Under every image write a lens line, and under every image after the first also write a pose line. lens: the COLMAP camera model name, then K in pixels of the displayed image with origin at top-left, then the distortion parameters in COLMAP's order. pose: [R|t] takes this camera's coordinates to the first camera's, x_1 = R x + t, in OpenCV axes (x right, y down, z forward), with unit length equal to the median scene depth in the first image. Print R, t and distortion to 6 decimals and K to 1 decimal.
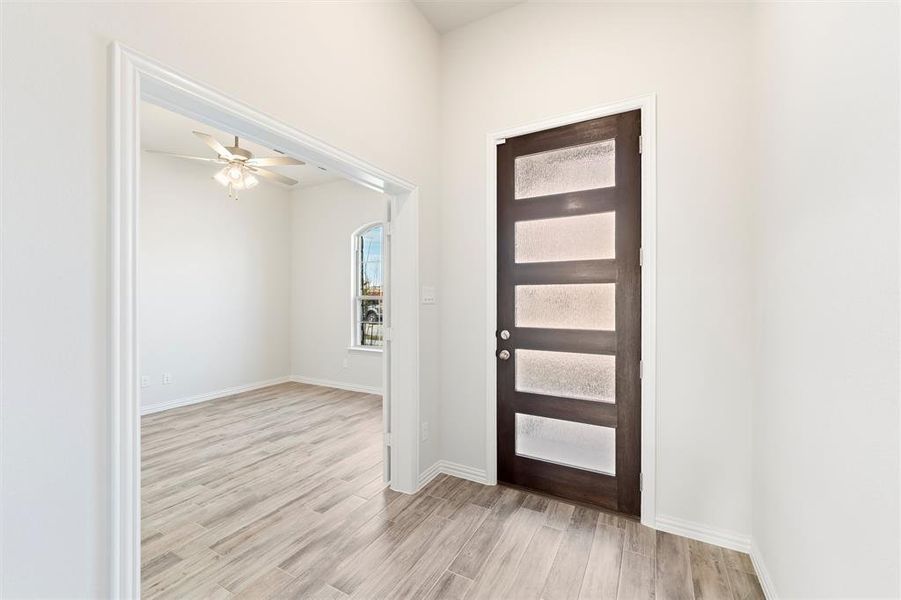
lens RADIAL K [[367.3, 0, 448.3], [0, 367.3, 297.9], [0, 0, 1]] dist [-0.001551, -0.000179]
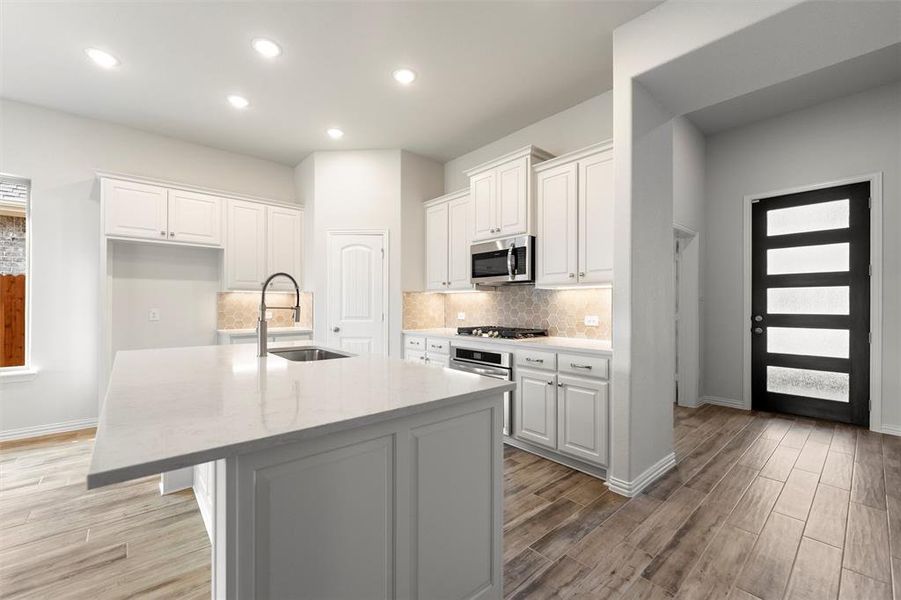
lens RADIAL K [[370.8, 0, 446.9], [0, 370.8, 304.5], [0, 0, 1]] dist [-0.000122, 0.000164]
pose [[0.935930, 0.003449, -0.352169, -0.649883], [-0.003501, 0.999994, 0.000491, 0.047868], [0.352169, 0.000773, 0.935936, -1.197743]]
